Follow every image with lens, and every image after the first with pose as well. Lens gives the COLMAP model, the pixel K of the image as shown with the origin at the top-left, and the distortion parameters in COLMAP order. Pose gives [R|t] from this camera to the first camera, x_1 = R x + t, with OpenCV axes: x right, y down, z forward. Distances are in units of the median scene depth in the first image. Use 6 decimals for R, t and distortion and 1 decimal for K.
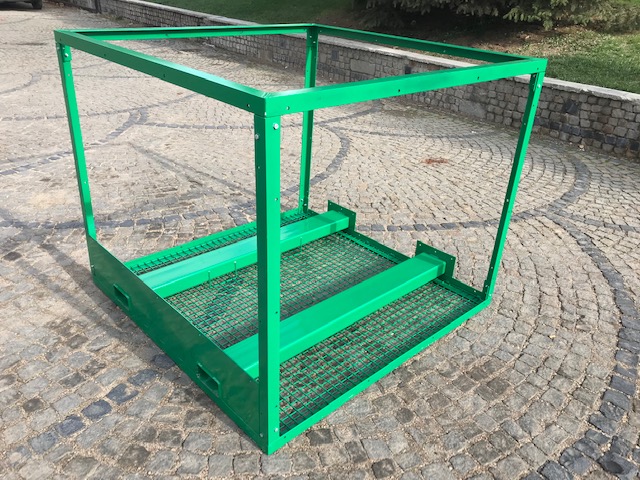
lens RADIAL K [[526.5, 0, 321.0], [0, 526.5, 237.6], [0, 0, 1]] dist [-0.001475, 0.022920]
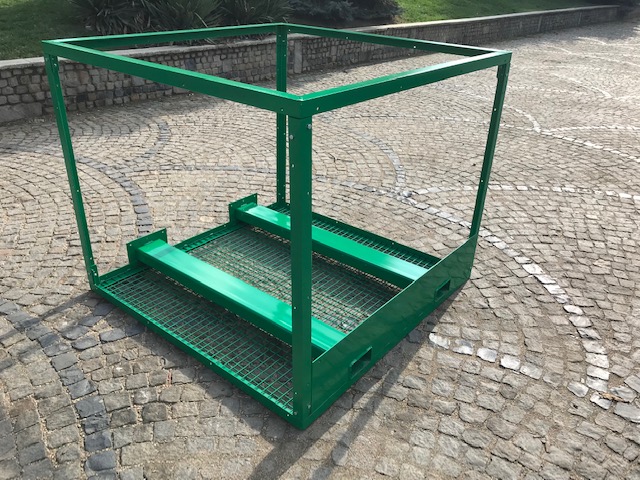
lens RADIAL K [[526.5, 0, 321.0], [0, 526.5, 237.6], [0, 0, 1]] dist [-0.001475, 0.022920]
pose [[-0.138286, -0.501936, 0.853778, -0.711336], [0.407877, 0.756697, 0.510926, -0.366703], [-0.902504, 0.418890, 0.100088, 0.617911]]
